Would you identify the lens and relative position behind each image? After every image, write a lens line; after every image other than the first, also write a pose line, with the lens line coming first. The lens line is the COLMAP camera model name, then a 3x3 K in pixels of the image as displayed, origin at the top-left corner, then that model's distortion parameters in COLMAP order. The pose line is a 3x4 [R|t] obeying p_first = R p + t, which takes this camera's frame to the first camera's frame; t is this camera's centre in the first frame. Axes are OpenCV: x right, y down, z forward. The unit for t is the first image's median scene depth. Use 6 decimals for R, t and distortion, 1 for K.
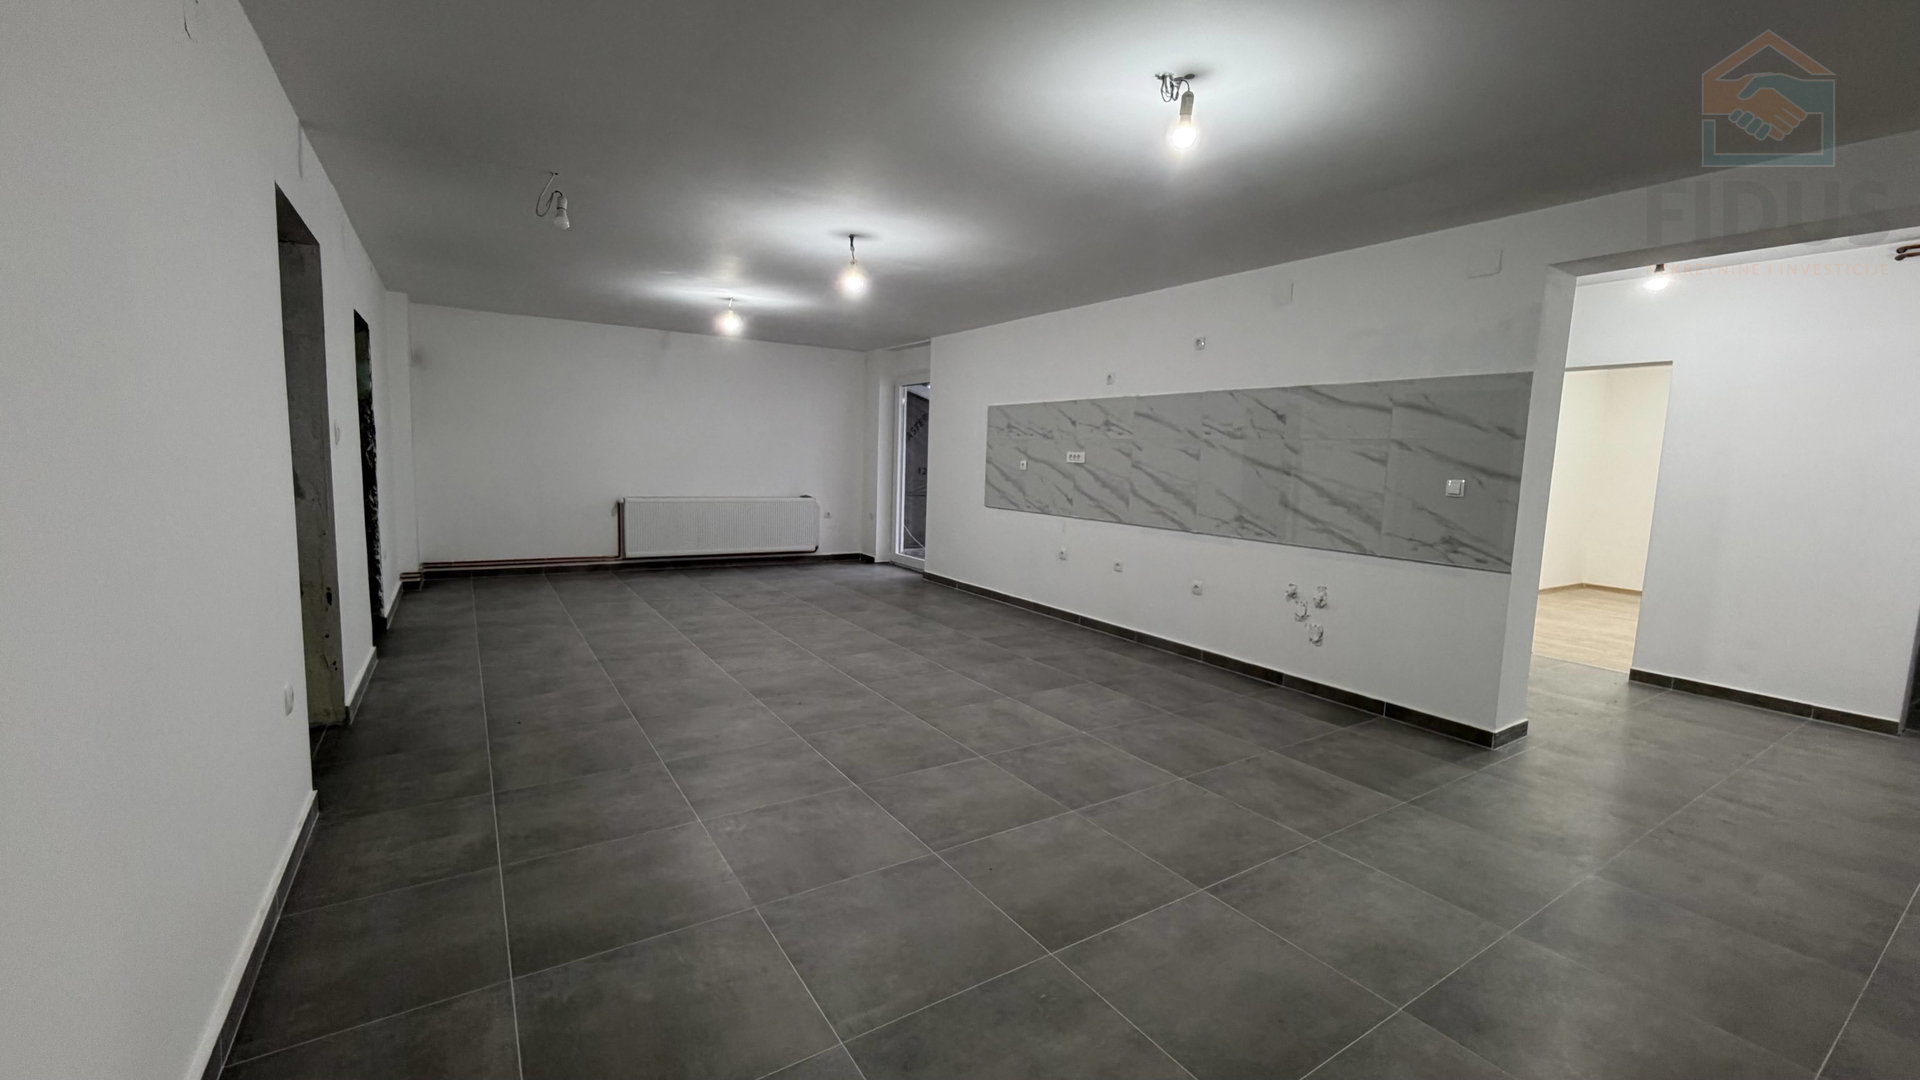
lens RADIAL K [[762.0, 0, 960.0], [0, 762.0, 540.0], [0, 0, 1]] dist [-0.006851, 0.000056]
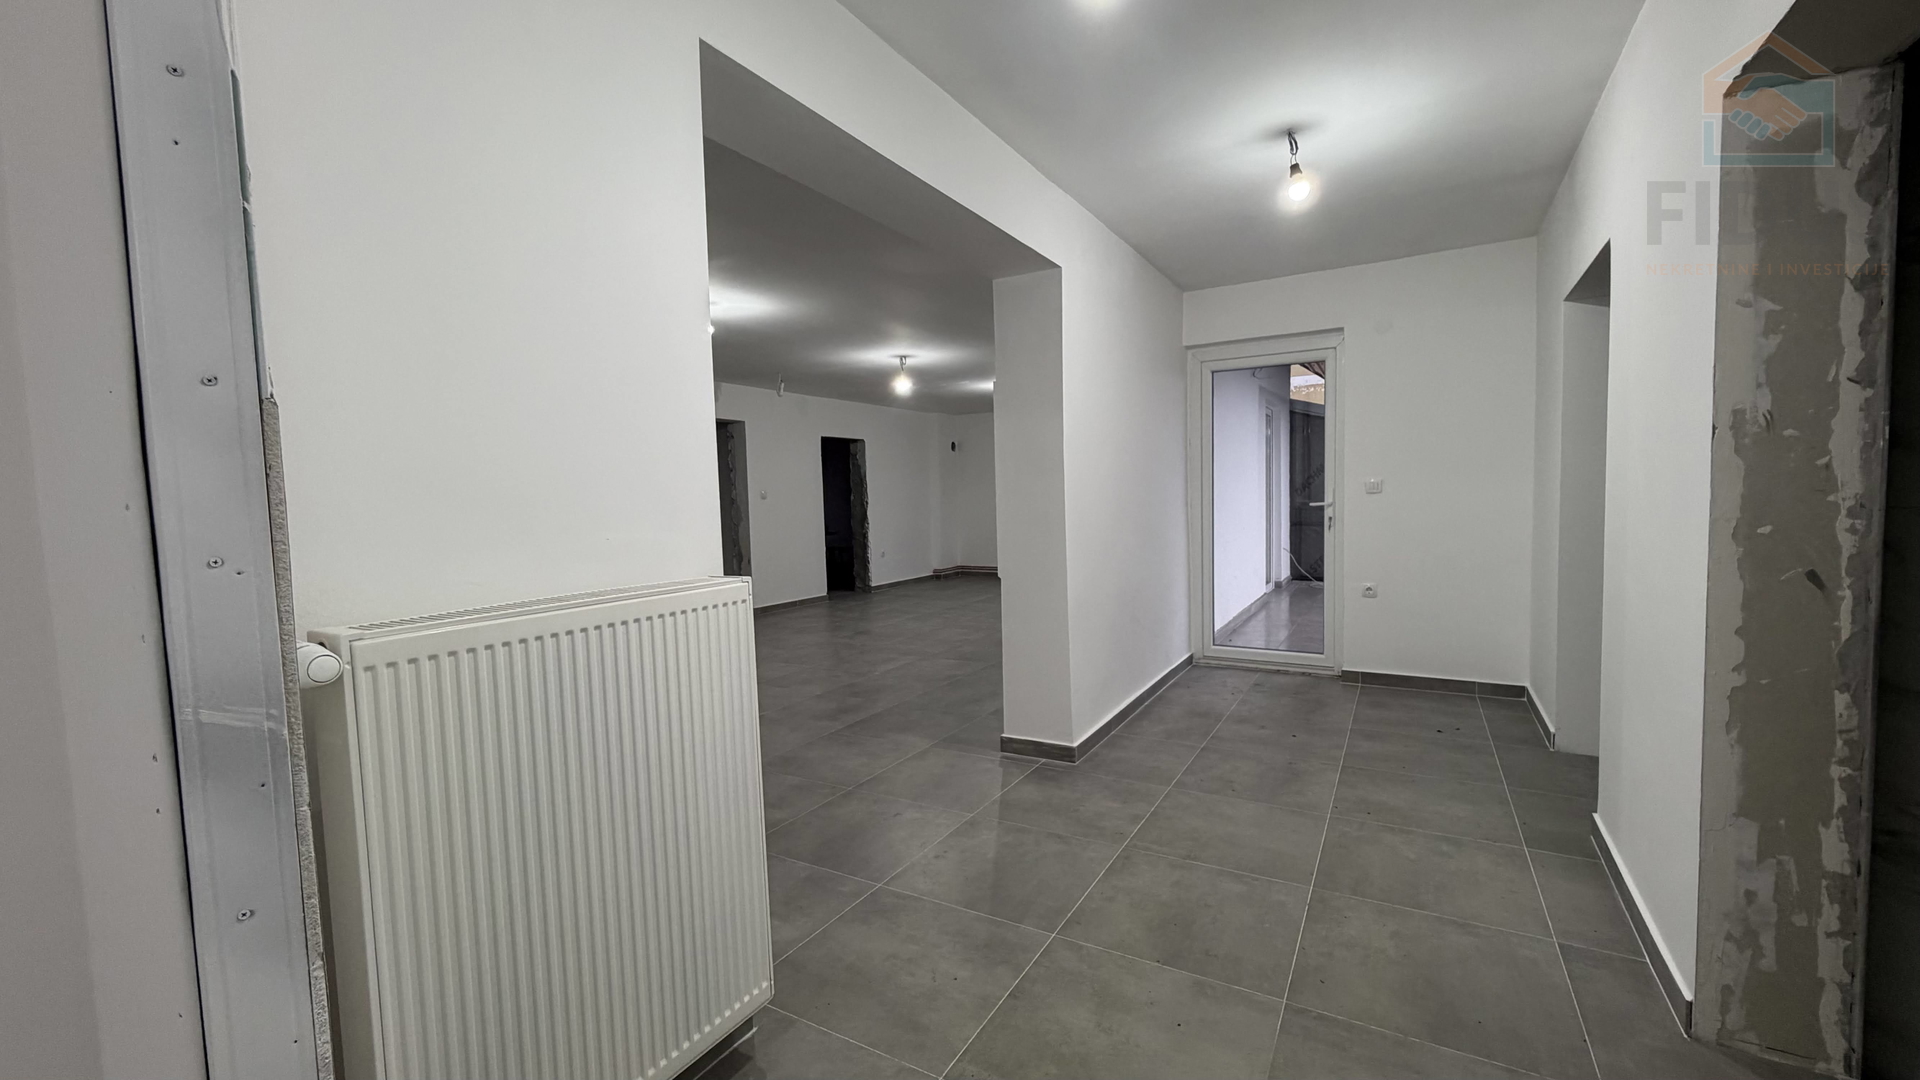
lens RADIAL K [[759.5, 0, 965.4], [0, 759.5, 539.9], [0, 0, 1]] dist [0.003247, -0.000050]
pose [[0.449988, 0.004038, -0.893025, 1.418280], [-0.055753, 0.998166, -0.023580, 0.019486], [0.891292, 0.060400, 0.449388, 0.438509]]
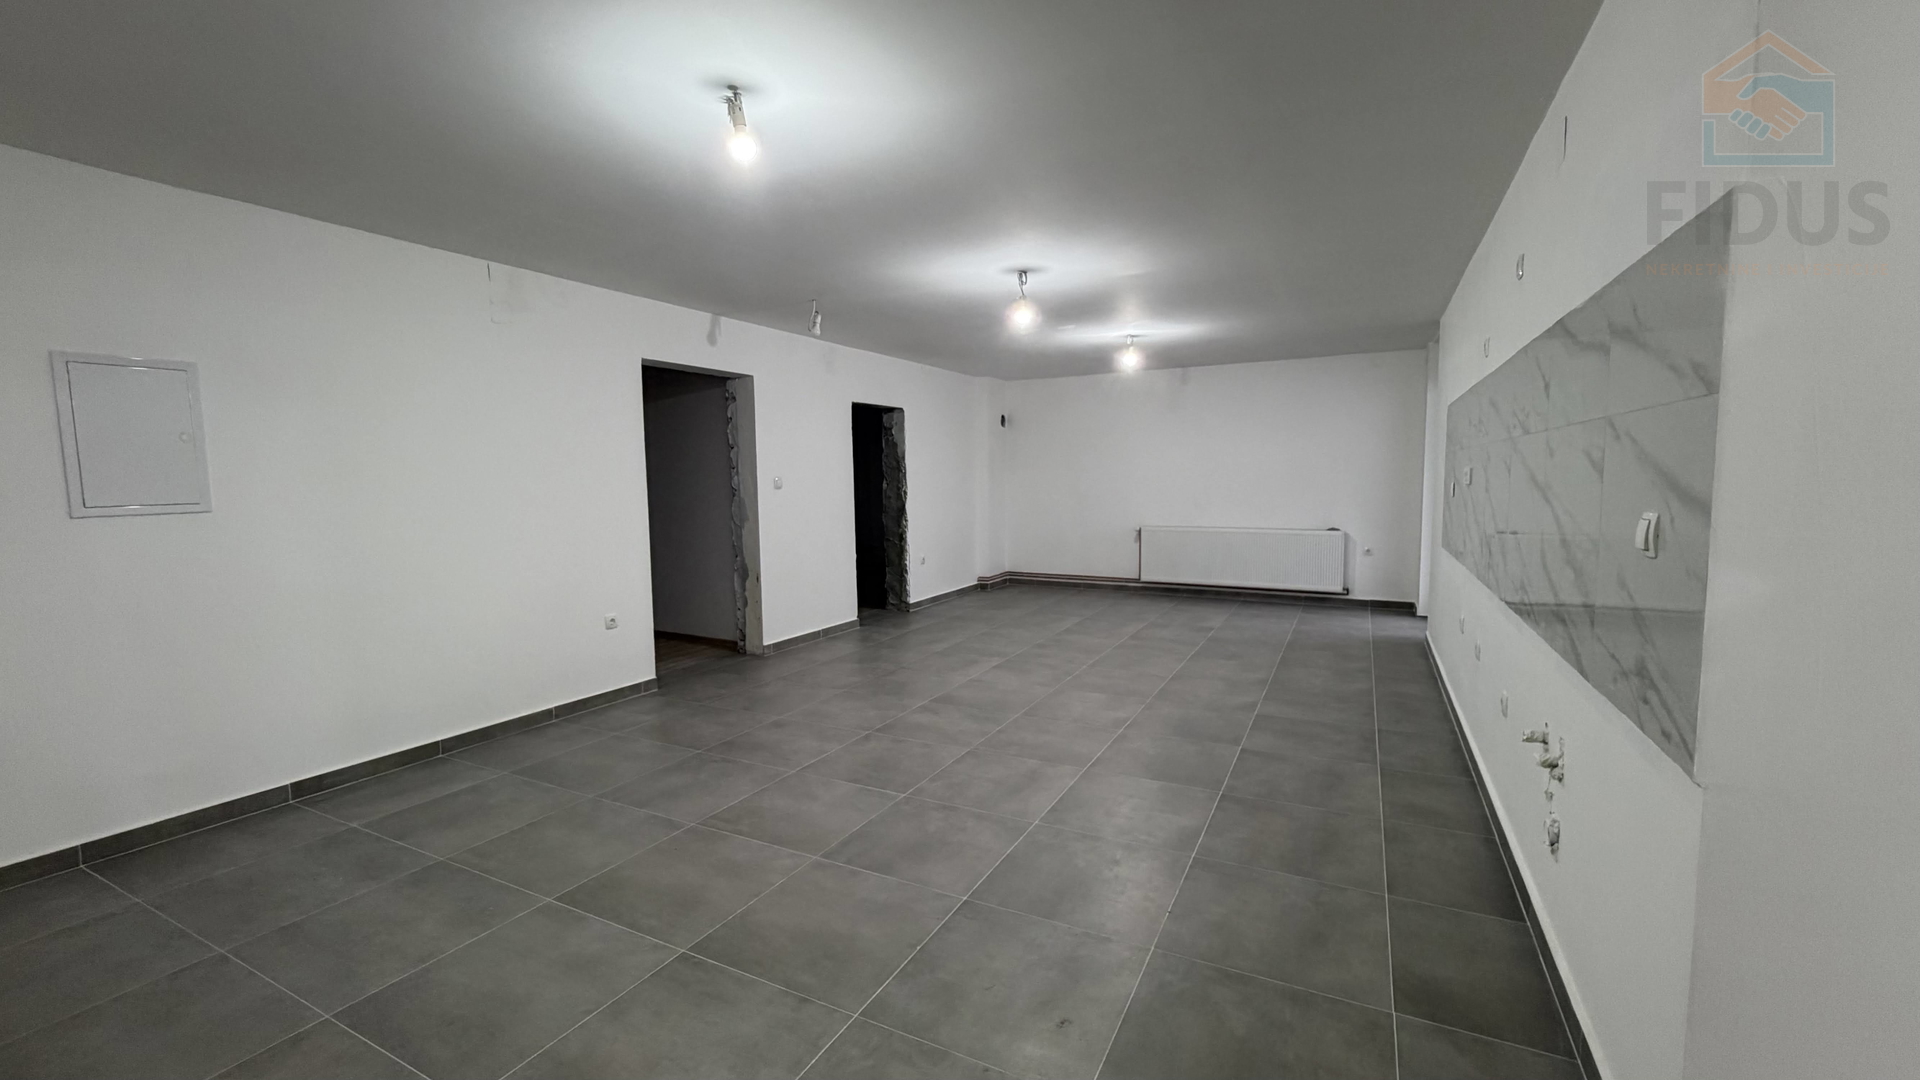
lens RADIAL K [[759.5, 0, 965.4], [0, 759.5, 539.9], [0, 0, 1]] dist [0.003247, -0.000050]
pose [[0.492884, 0.033813, -0.869438, 0.748165], [-0.066780, 0.997767, 0.000946, -0.039286], [0.867529, 0.057595, 0.494042, 0.472337]]
